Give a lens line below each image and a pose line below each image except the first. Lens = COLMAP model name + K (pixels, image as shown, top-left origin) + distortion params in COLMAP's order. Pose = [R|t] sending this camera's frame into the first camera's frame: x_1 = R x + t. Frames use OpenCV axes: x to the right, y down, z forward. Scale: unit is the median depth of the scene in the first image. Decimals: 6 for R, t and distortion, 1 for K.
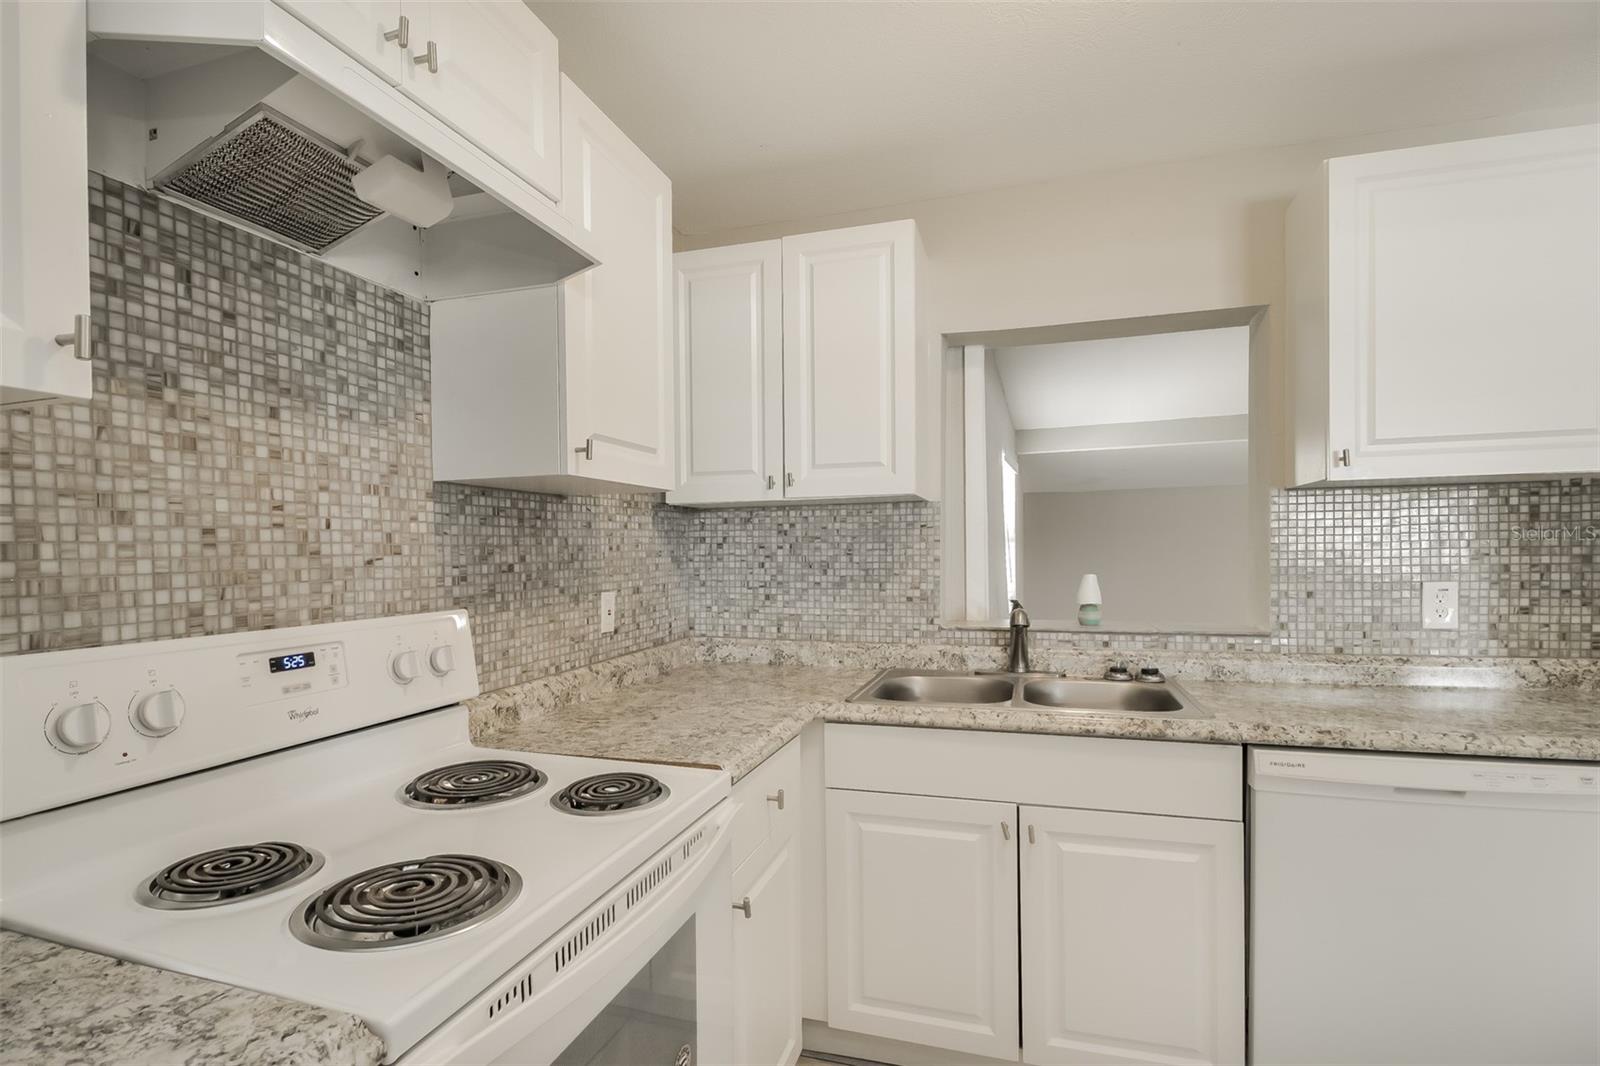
lens RADIAL K [[756.8, 0, 794.1], [0, 756.8, 548.2], [0, 0, 1]] dist [0.001639, -0.013597]
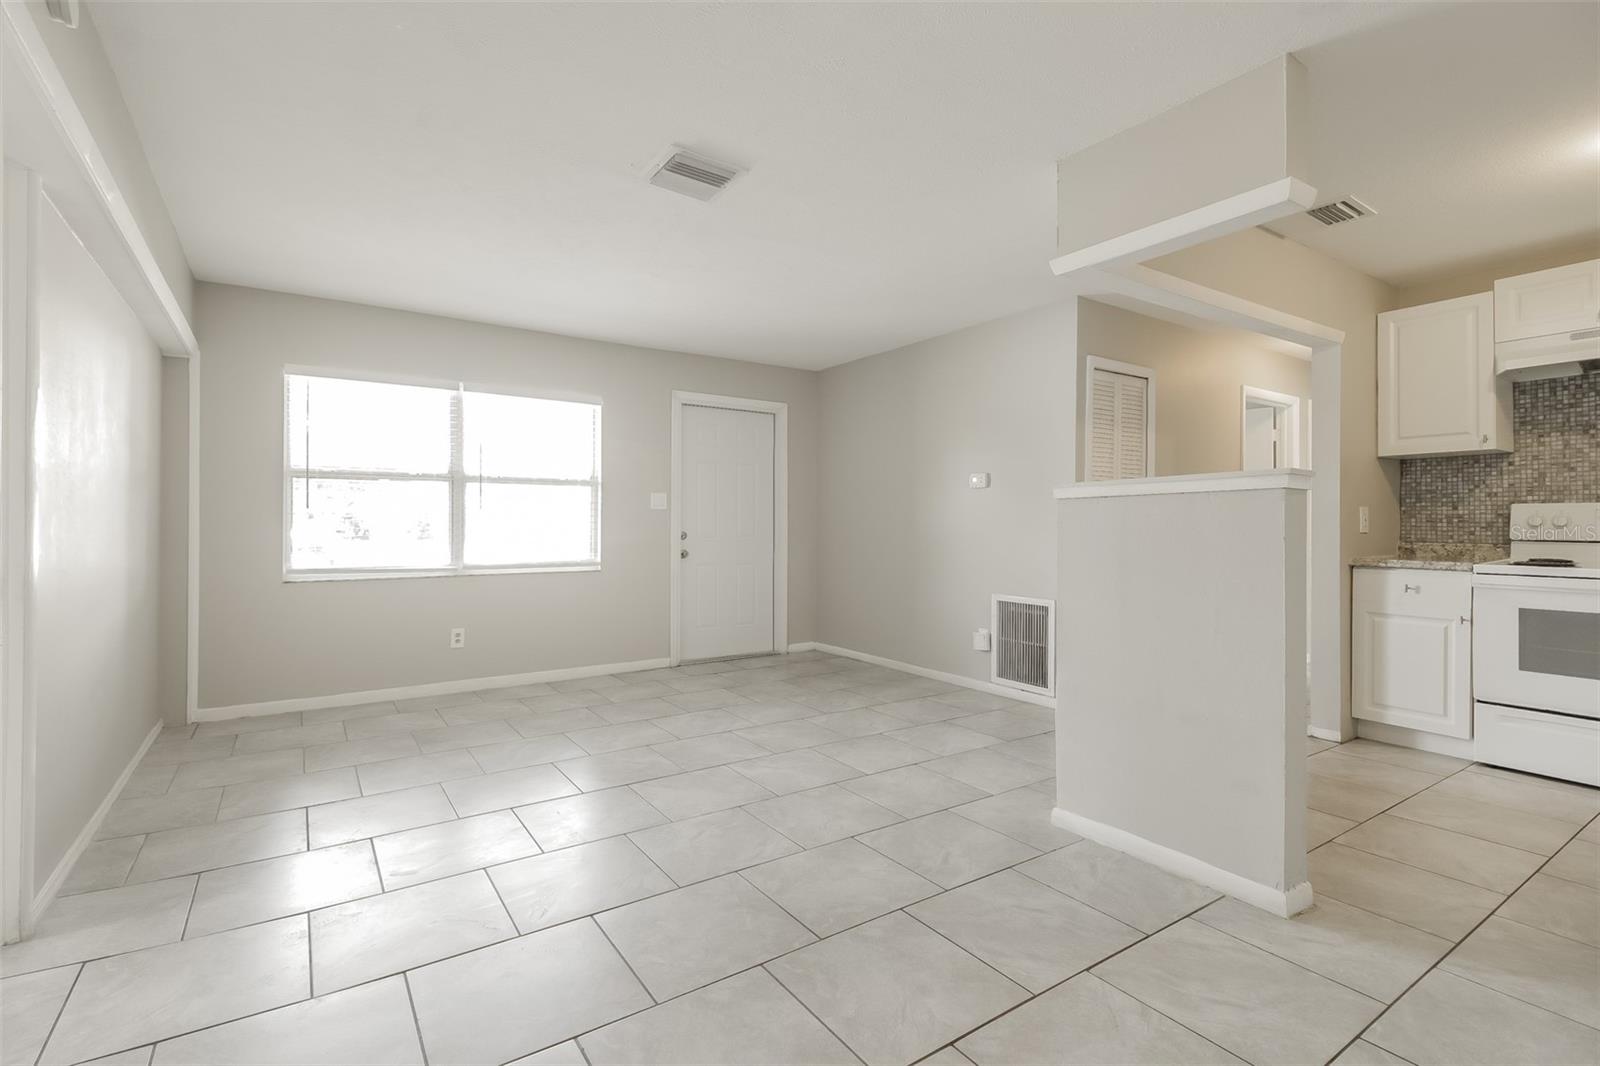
lens RADIAL K [[746.0, 0, 804.3], [0, 746.0, 534.5], [0, 0, 1]] dist [0.035541, -0.012625]
pose [[-0.614650, 0.019103, -0.788569, 2.433358], [0.003663, 0.999765, 0.021364, 0.102783], [0.788791, 0.010242, -0.614576, 0.197990]]
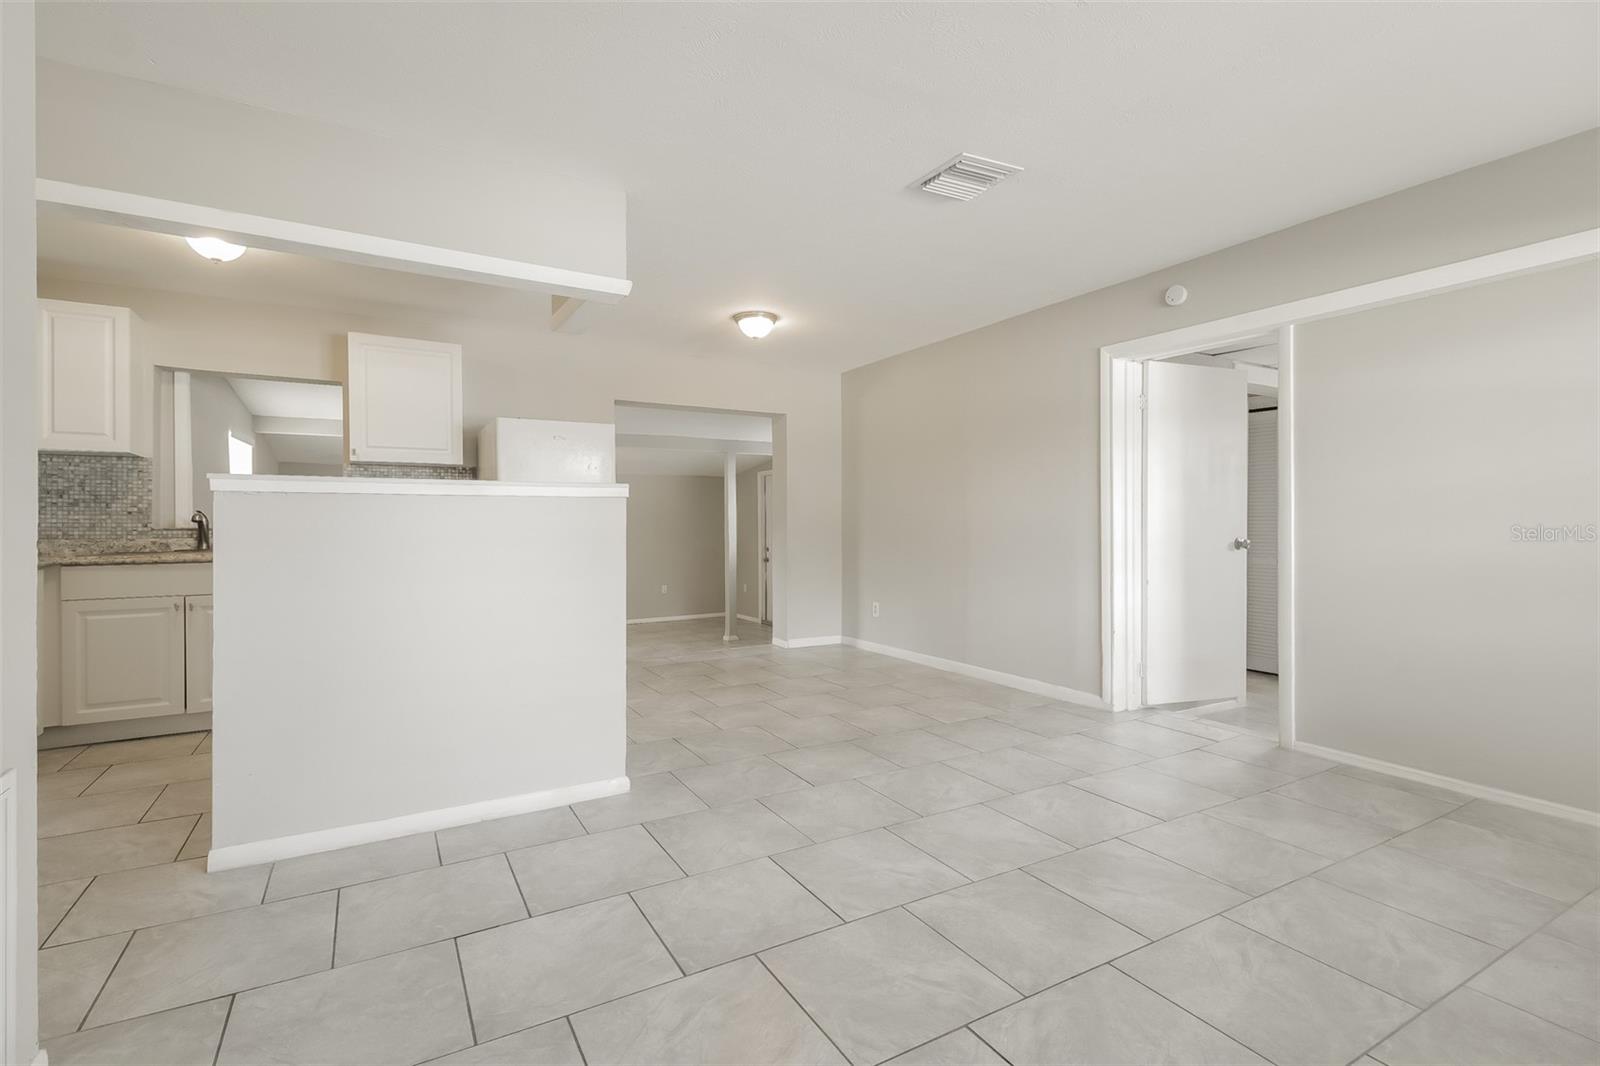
lens RADIAL K [[743.9, 0, 797.2], [0, 743.9, 526.8], [0, 0, 1]] dist [0.000917, 0.000191]
pose [[0.677781, 0.007571, 0.735225, -0.089651], [-0.005346, 0.999971, -0.005369, 0.138898], [-0.735245, -0.000292, 0.677802, -1.778547]]
